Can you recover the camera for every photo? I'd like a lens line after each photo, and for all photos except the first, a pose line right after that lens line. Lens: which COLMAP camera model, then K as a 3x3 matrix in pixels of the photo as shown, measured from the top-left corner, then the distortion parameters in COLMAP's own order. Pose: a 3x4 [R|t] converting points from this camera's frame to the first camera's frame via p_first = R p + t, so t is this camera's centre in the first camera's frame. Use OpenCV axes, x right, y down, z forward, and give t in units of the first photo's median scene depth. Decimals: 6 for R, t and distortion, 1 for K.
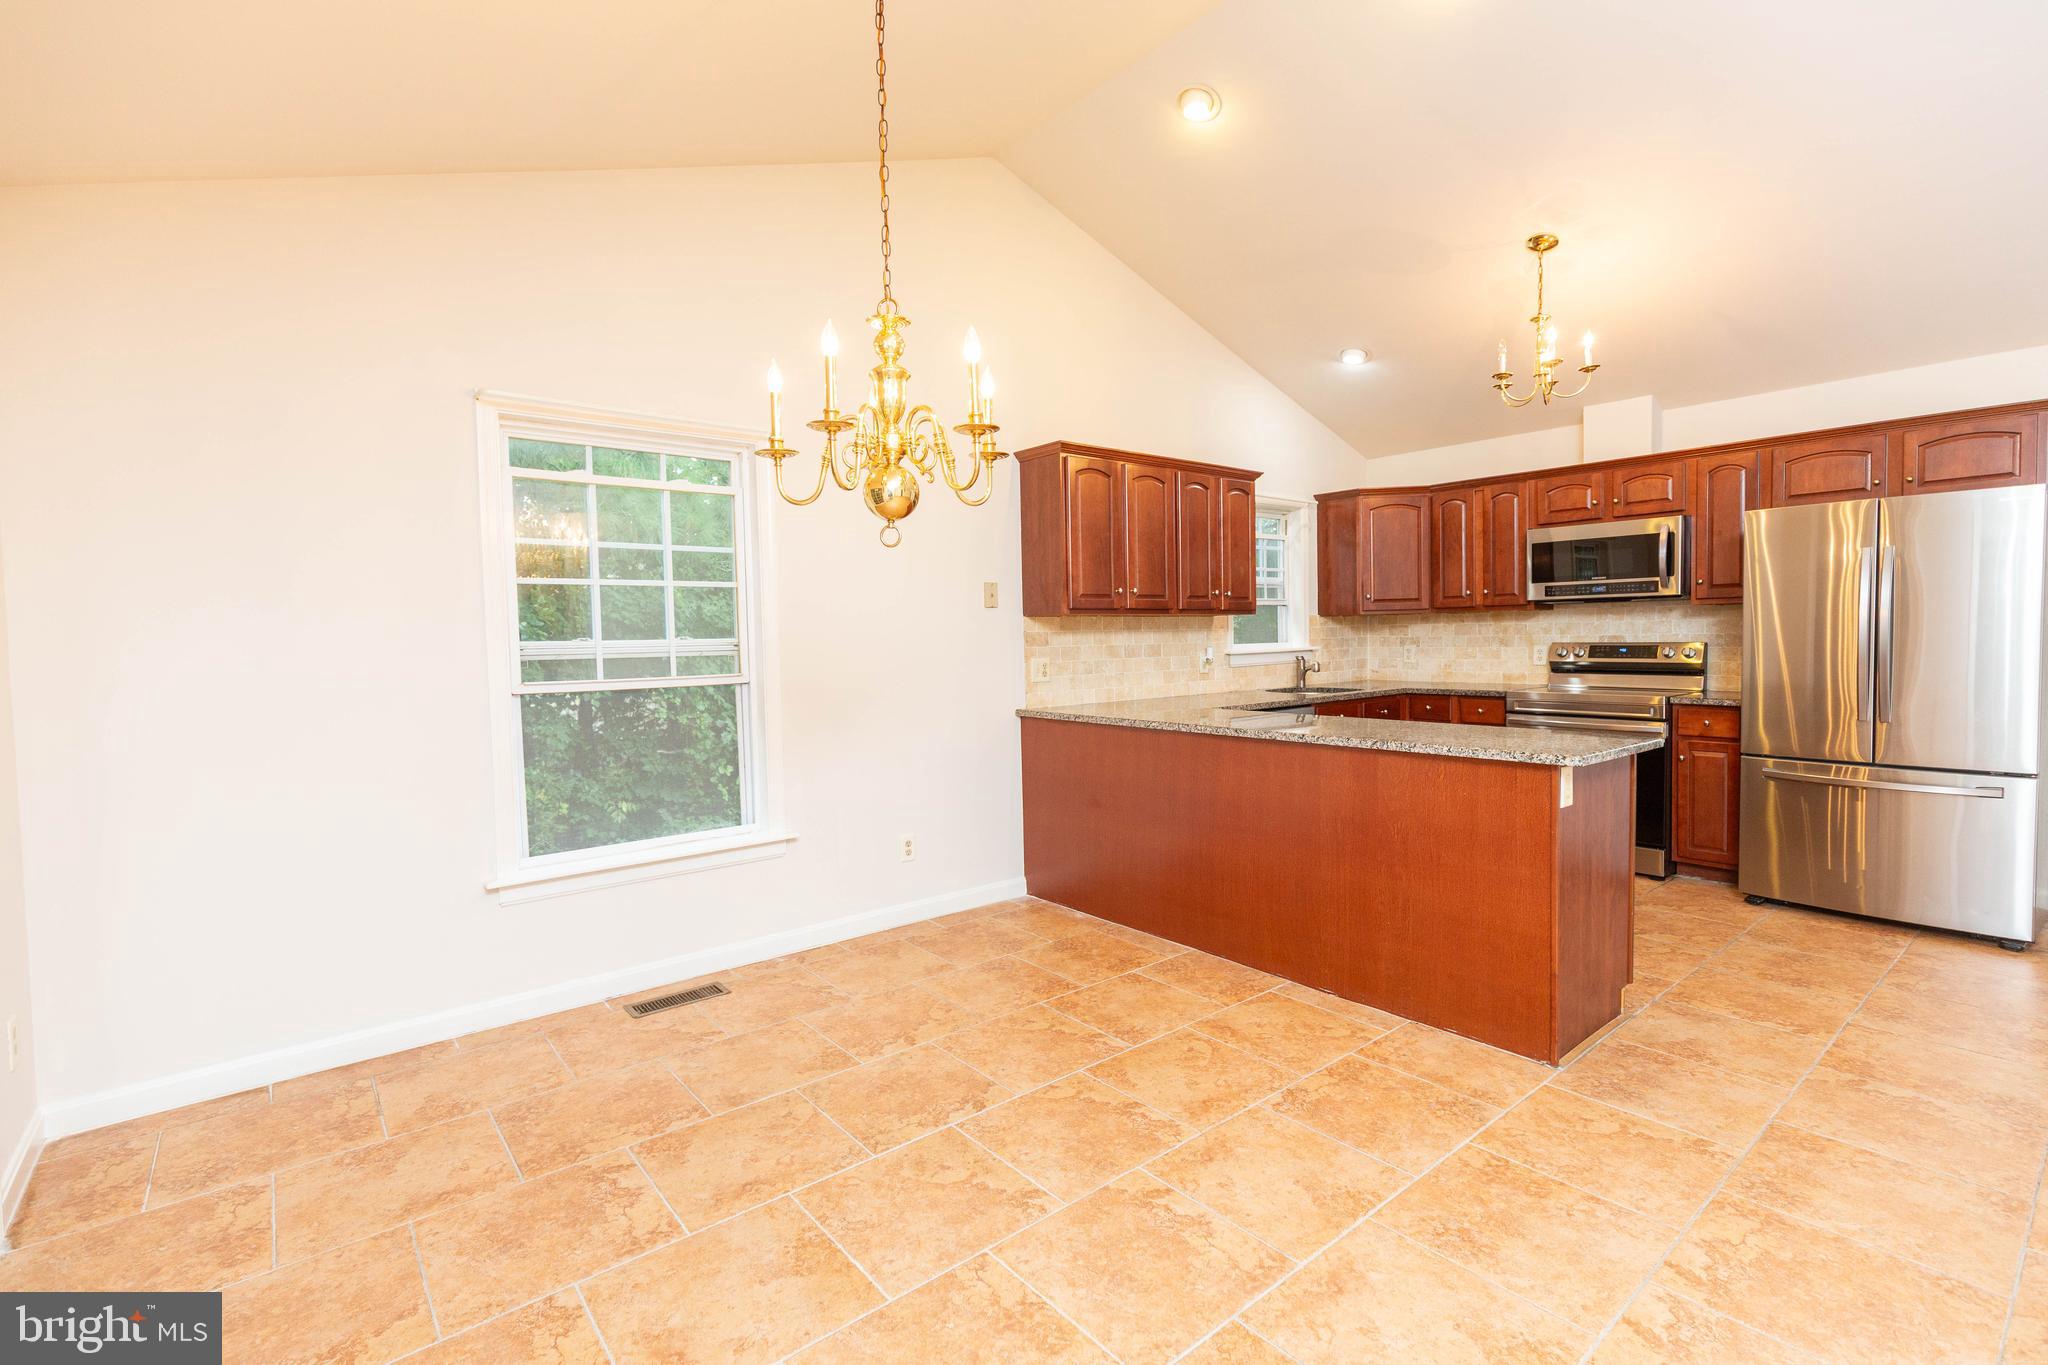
lens RADIAL K [[926.5, 0, 1029.1], [0, 926.5, 675.4], [0, 0, 1]] dist [0.009899, -0.001657]
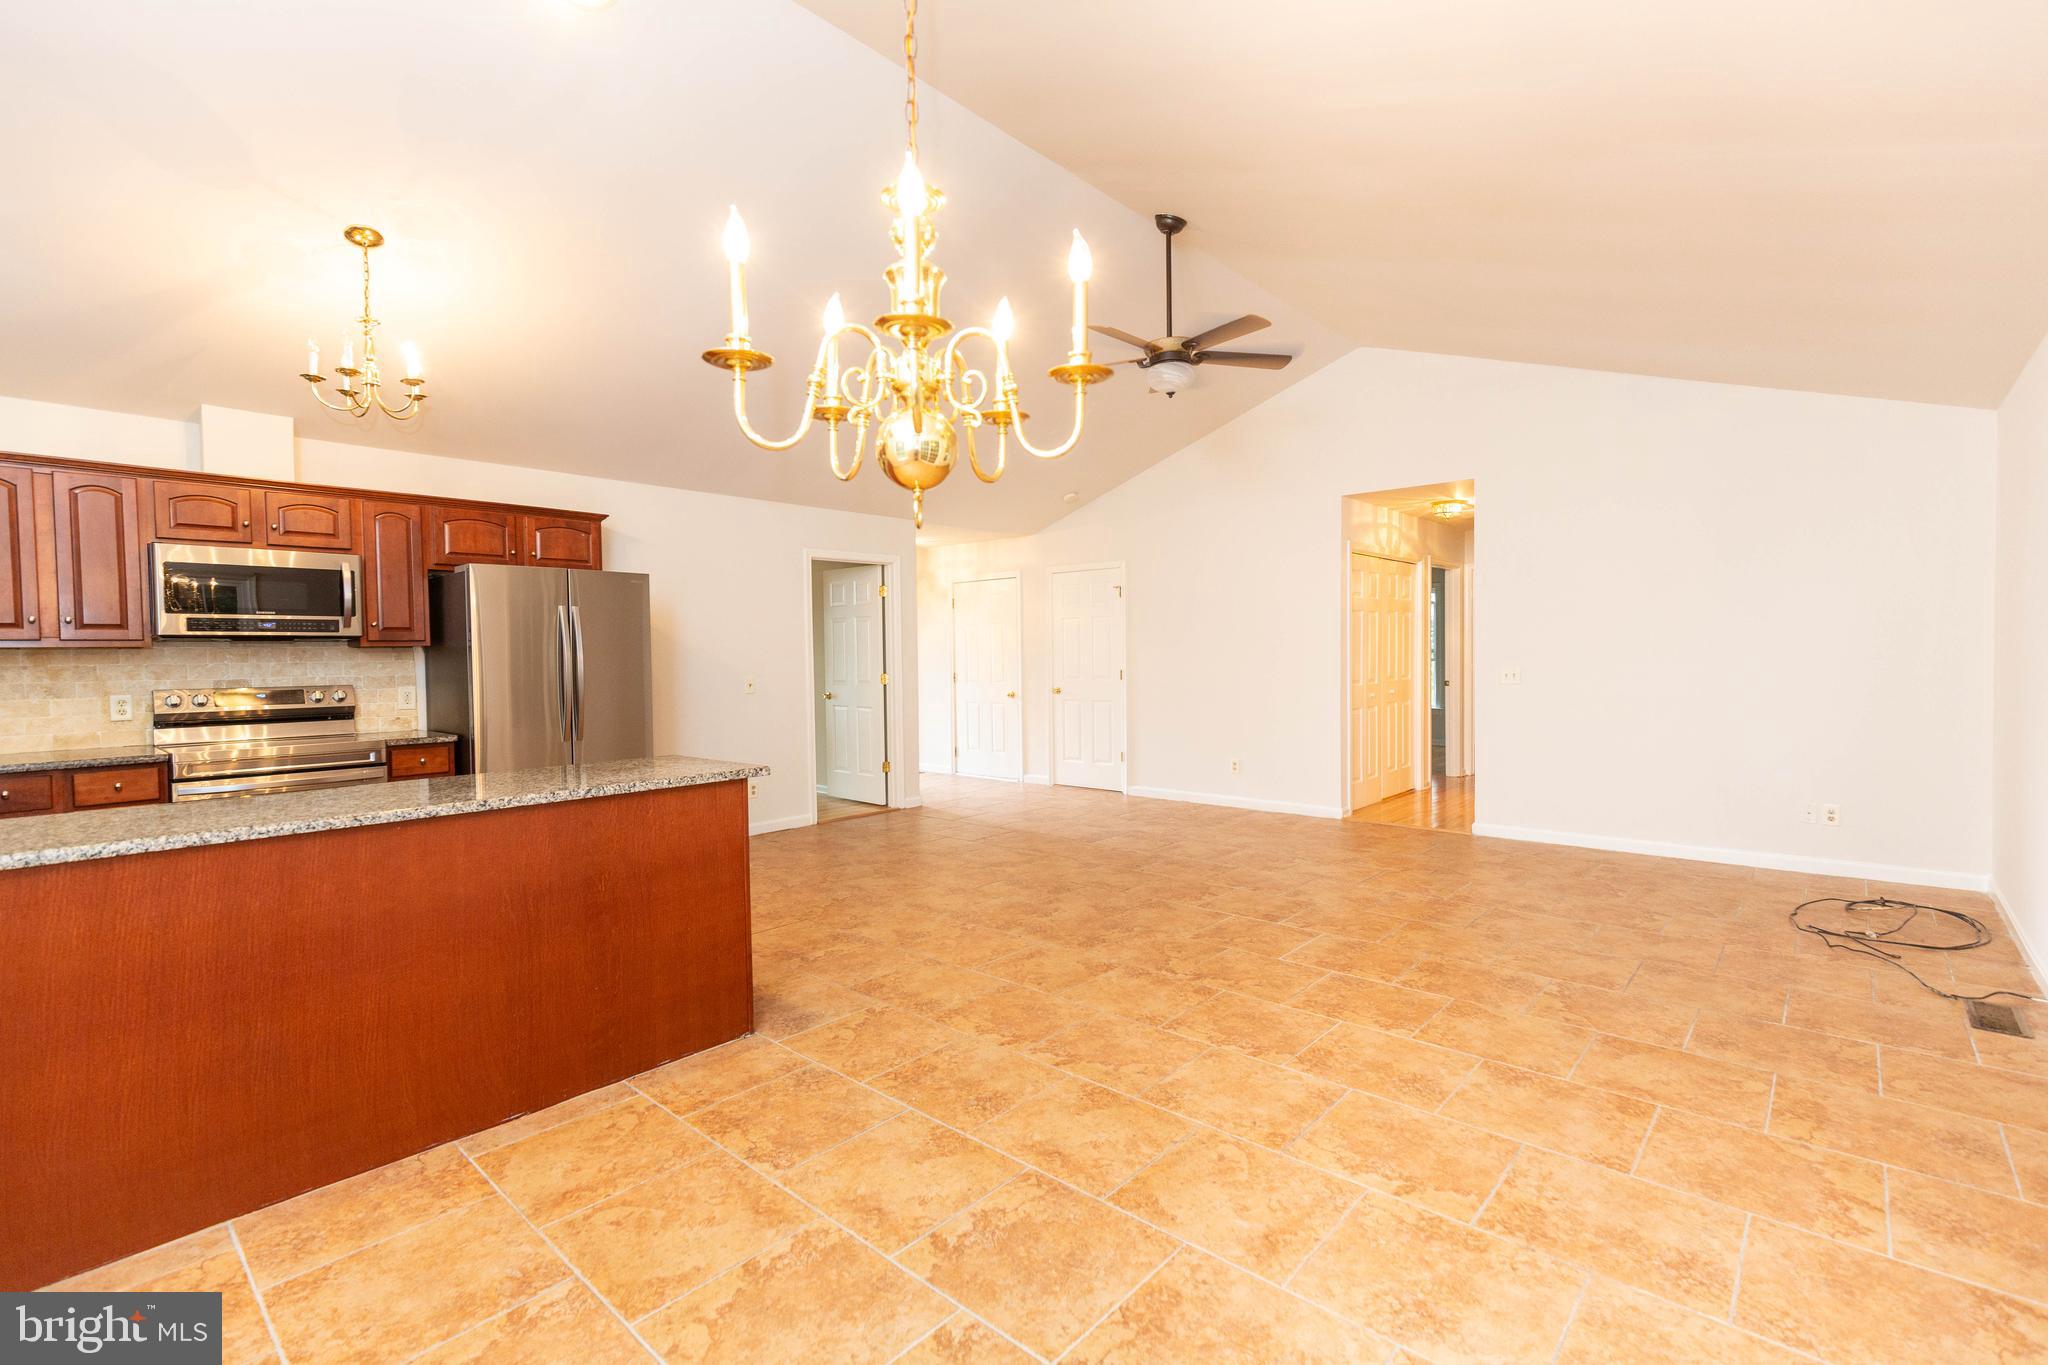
lens RADIAL K [[926.5, 0, 1026.1], [0, 926.5, 673.9], [0, 0, 1]] dist [0.009899, -0.001657]
pose [[-0.152641, -0.002453, 0.988279, -0.484176], [0.060200, 0.998117, 0.011775, -0.021031], [-0.986447, 0.061291, -0.152206, 0.599319]]
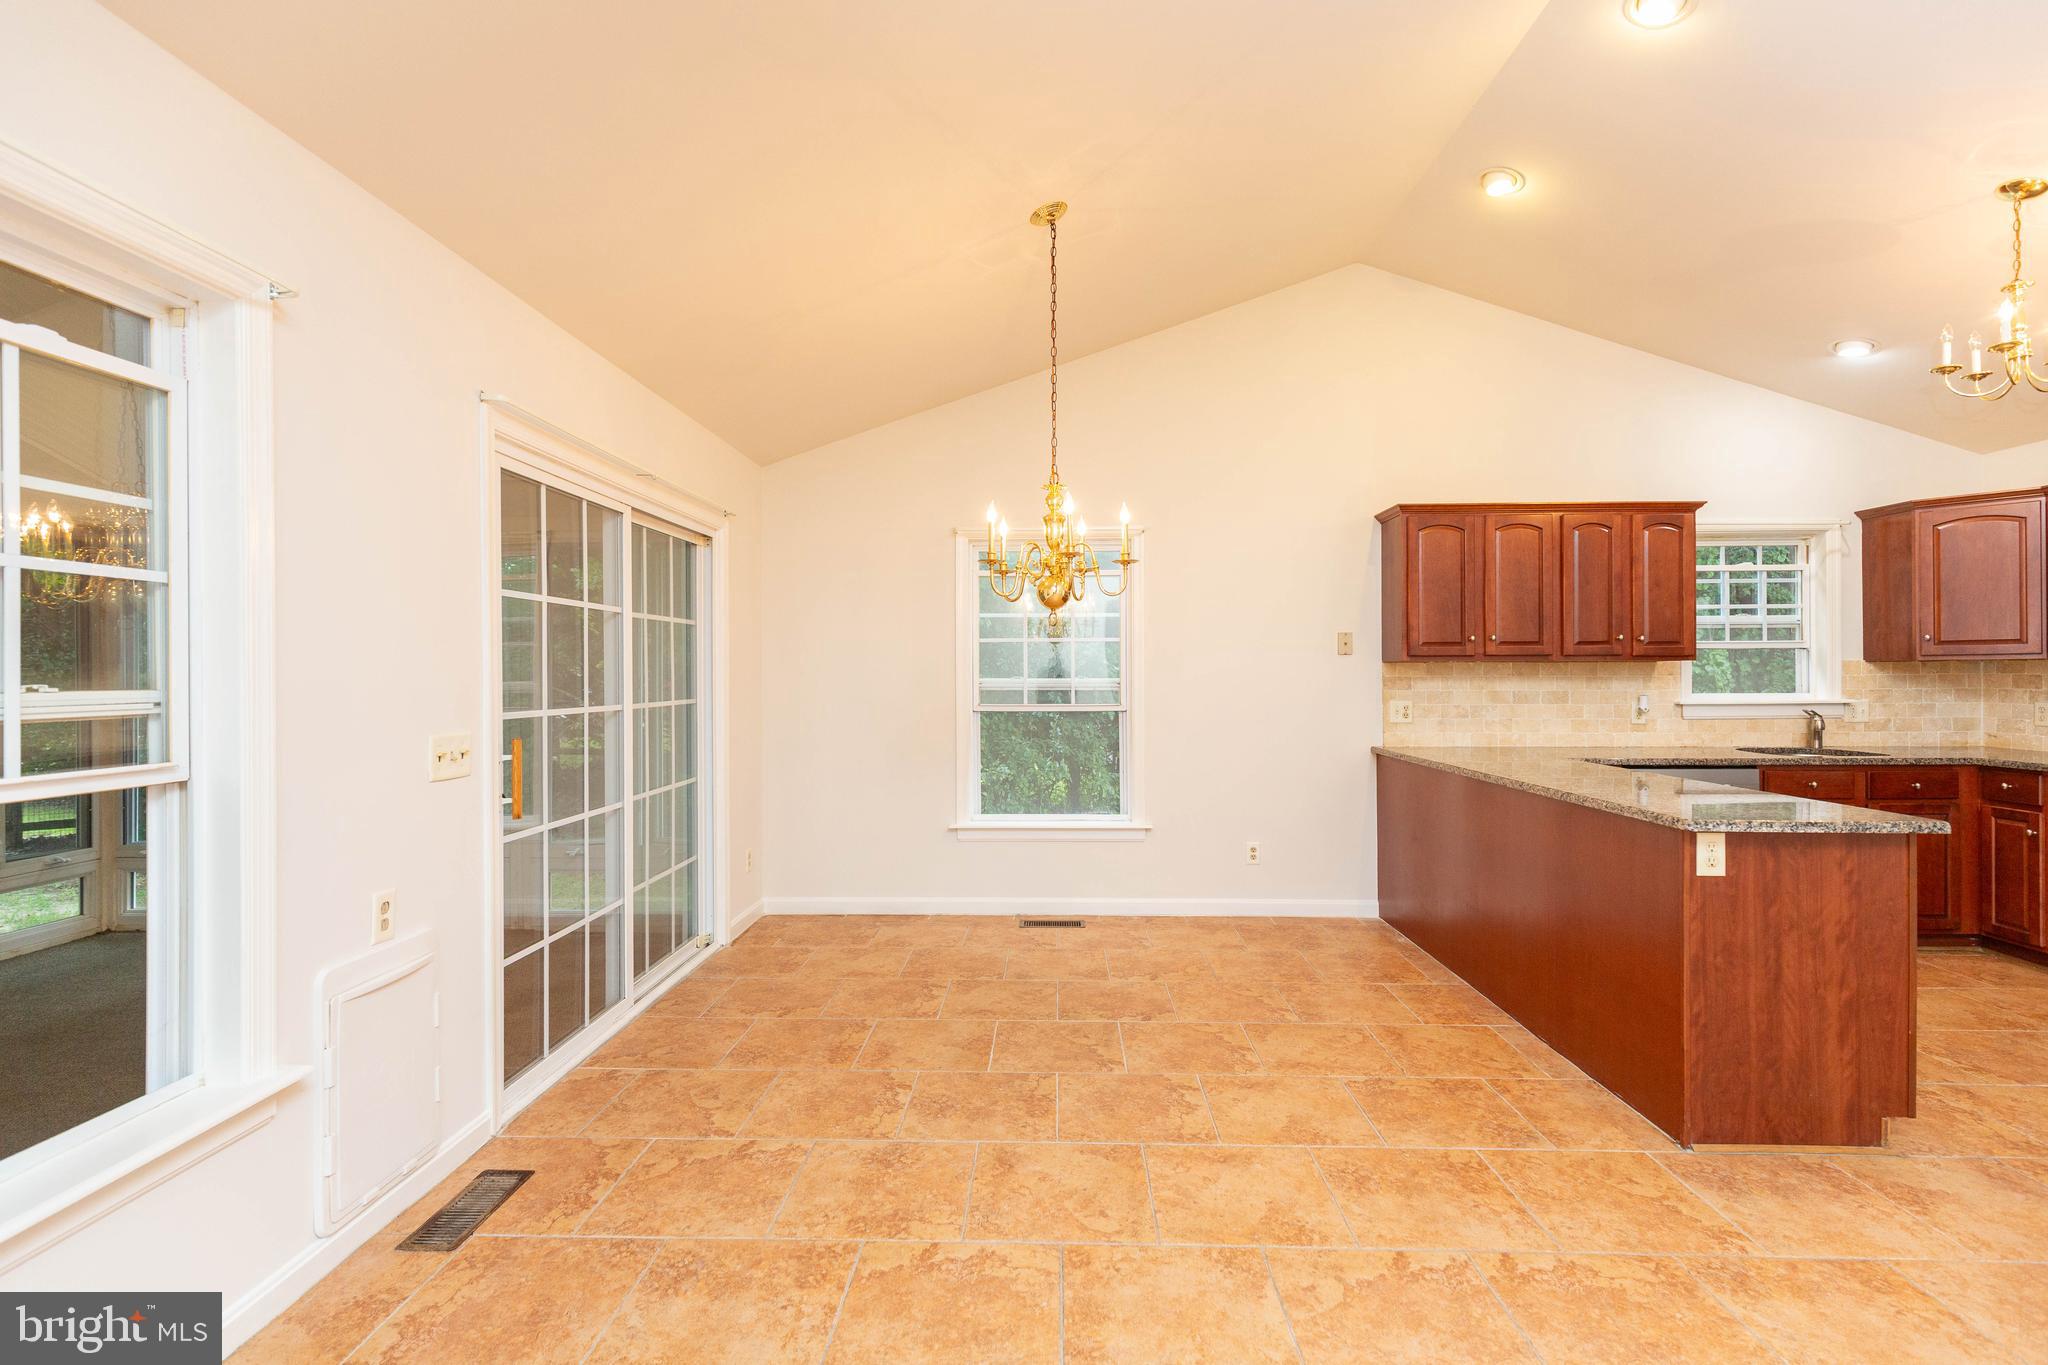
lens RADIAL K [[926.5, 0, 1027.1], [0, 926.5, 676.0], [0, 0, 1]] dist [0.009899, -0.001657]
pose [[0.752229, 0.017309, -0.658675, 0.503377], [-0.040466, 0.998982, -0.019962, -0.010322], [0.657658, 0.041669, 0.752163, -0.130017]]
